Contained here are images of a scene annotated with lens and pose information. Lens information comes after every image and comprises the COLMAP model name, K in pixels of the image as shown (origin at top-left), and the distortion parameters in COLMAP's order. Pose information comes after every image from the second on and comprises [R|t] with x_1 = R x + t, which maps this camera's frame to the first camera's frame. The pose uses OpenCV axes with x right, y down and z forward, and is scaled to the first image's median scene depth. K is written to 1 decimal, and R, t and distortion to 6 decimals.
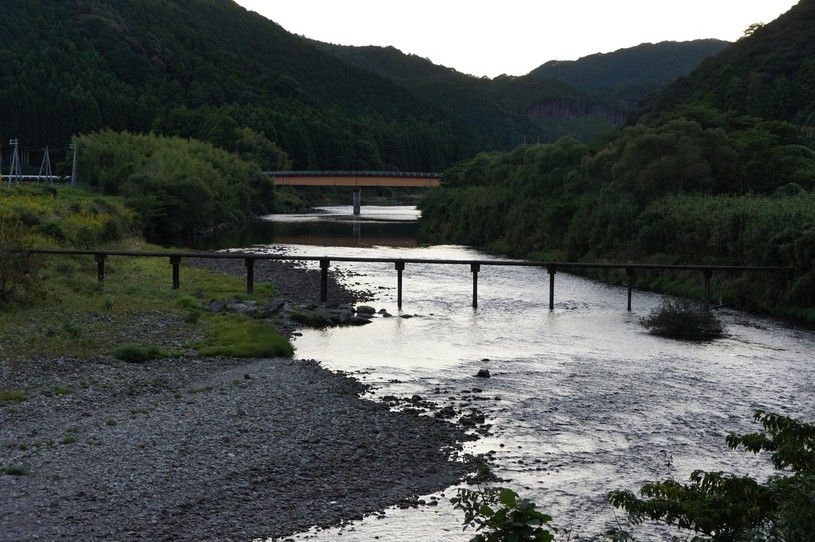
lens RADIAL K [[1784.5, 0, 407.6], [0, 1784.5, 271.0], [0, 0, 1]] dist [0.060689, 0.000000]
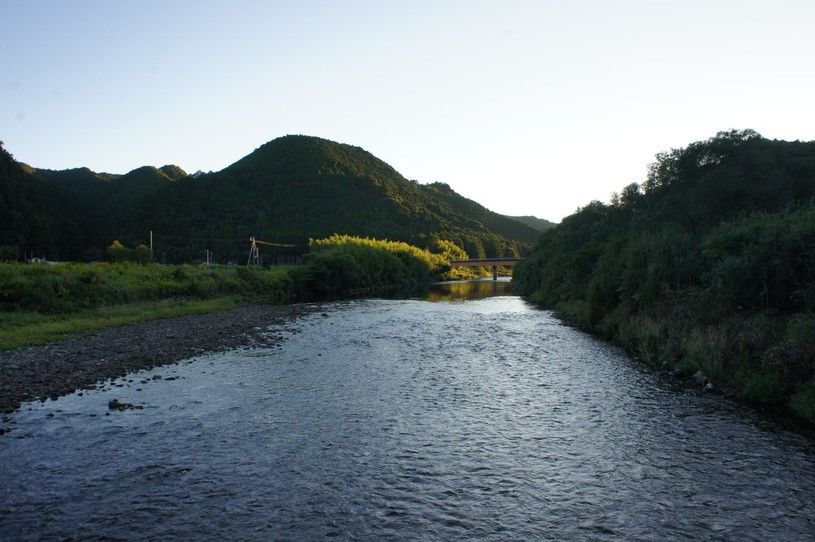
lens RADIAL K [[648.1, 0, 407.2], [0, 648.1, 273.9], [0, 0, 1]] dist [-0.170554, 0.107942]
pose [[0.976841, -0.027766, -0.212158, 0.061201], [0.017421, 0.998573, -0.050476, -0.009637], [0.213257, 0.045611, 0.975931, 0.615030]]
